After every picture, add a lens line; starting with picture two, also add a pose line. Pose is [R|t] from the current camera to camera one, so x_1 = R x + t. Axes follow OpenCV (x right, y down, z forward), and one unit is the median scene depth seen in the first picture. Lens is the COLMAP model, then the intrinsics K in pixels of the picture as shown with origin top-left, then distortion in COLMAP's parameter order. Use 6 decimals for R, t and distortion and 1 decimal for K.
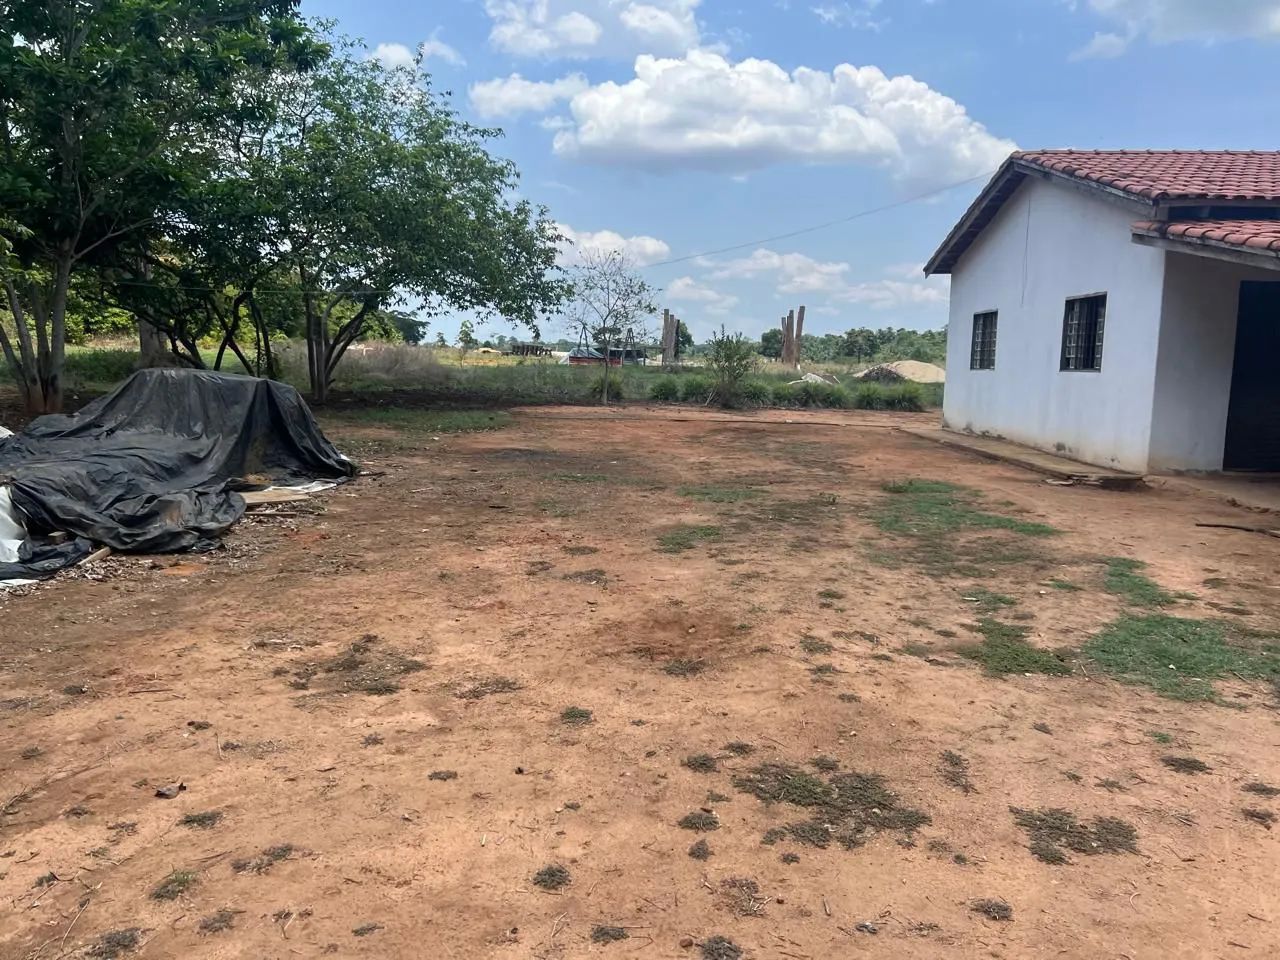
lens RADIAL K [[858.9, 0, 638.9], [0, 858.9, 428.3], [0, 0, 1]] dist [-0.037150, -0.004605]
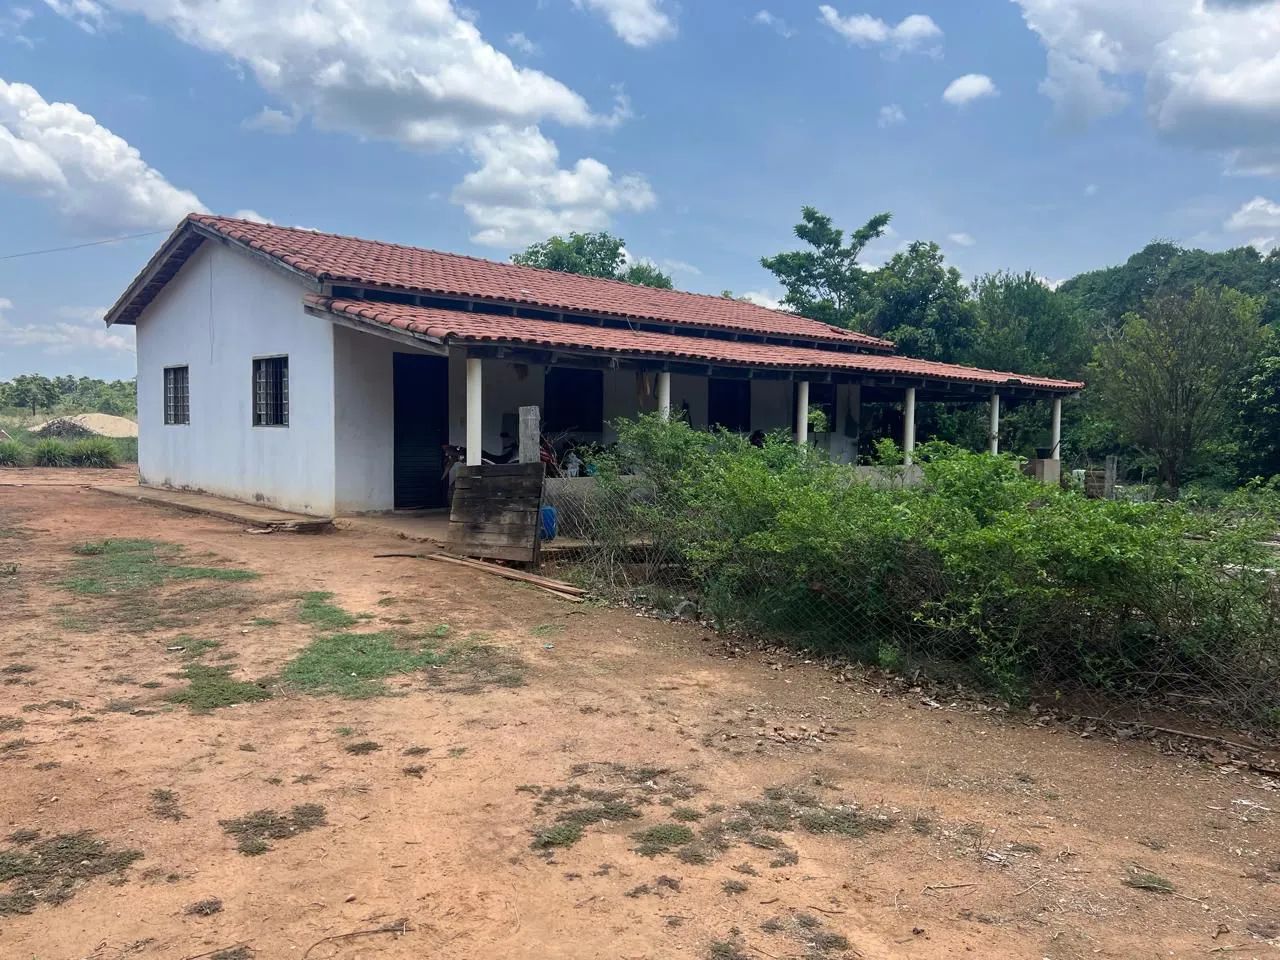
lens RADIAL K [[1035.6, 0, 639.9], [0, 1035.6, 519.4], [0, 0, 1]] dist [0.099640, -0.085335]
pose [[0.720667, -0.067356, 0.690002, -0.079510], [0.042379, 0.997688, 0.053129, 0.000069], [-0.691985, -0.009046, 0.721855, -0.323473]]
